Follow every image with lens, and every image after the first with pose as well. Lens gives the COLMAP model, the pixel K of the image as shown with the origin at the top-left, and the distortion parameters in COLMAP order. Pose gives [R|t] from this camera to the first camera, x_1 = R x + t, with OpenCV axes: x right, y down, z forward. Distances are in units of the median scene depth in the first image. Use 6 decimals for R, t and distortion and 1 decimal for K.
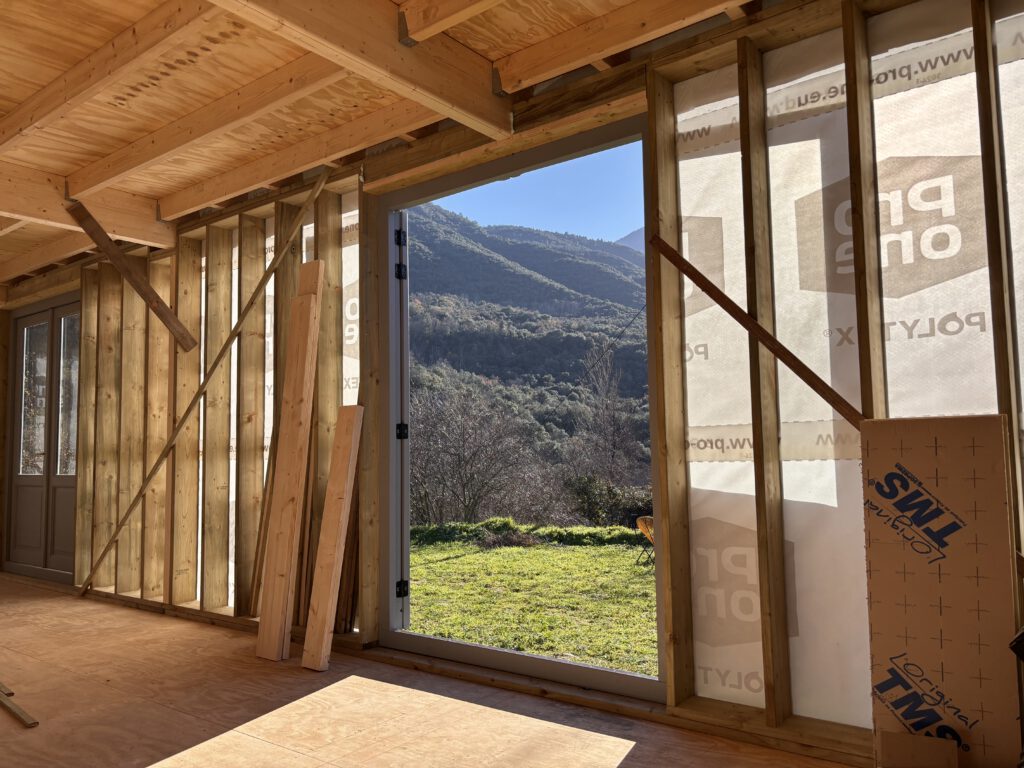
lens RADIAL K [[775.4, 0, 512.0], [0, 775.4, 384.0], [0, 0, 1]] dist [0.048751, -0.041690]
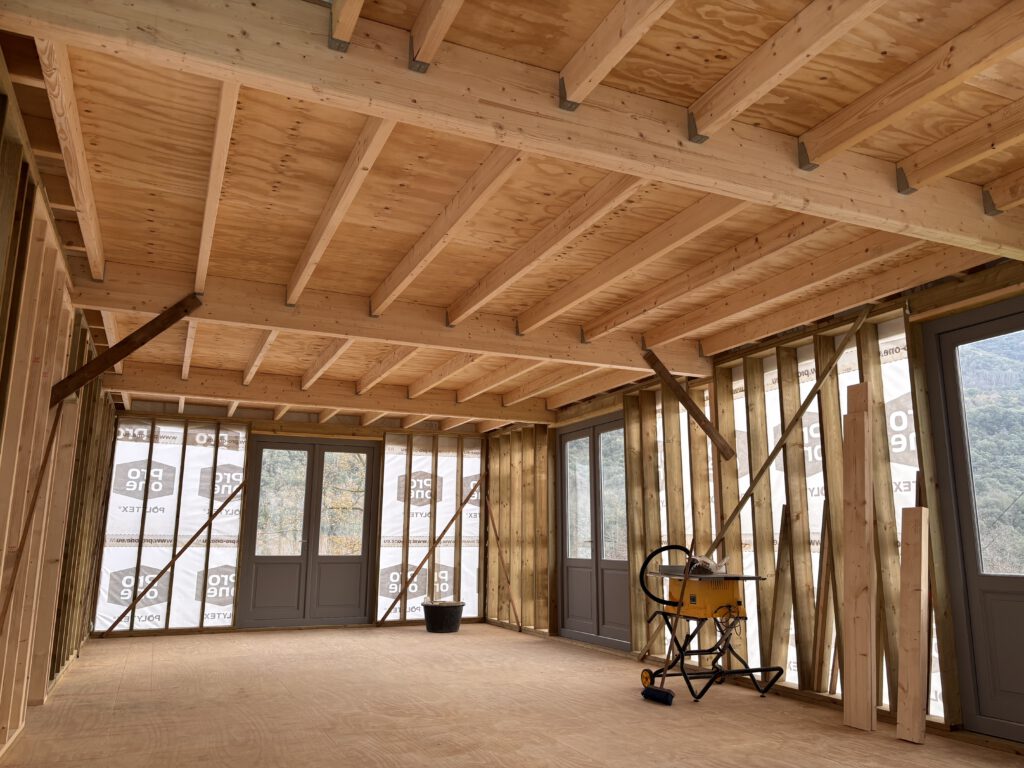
lens RADIAL K [[775.4, 0, 512.0], [0, 775.4, 384.0], [0, 0, 1]] dist [0.048751, -0.041690]
pose [[0.883695, -0.076008, -0.461851, -0.157484], [0.022471, 0.992479, -0.120339, -0.022628], [0.467524, 0.095964, 0.878756, -0.264040]]
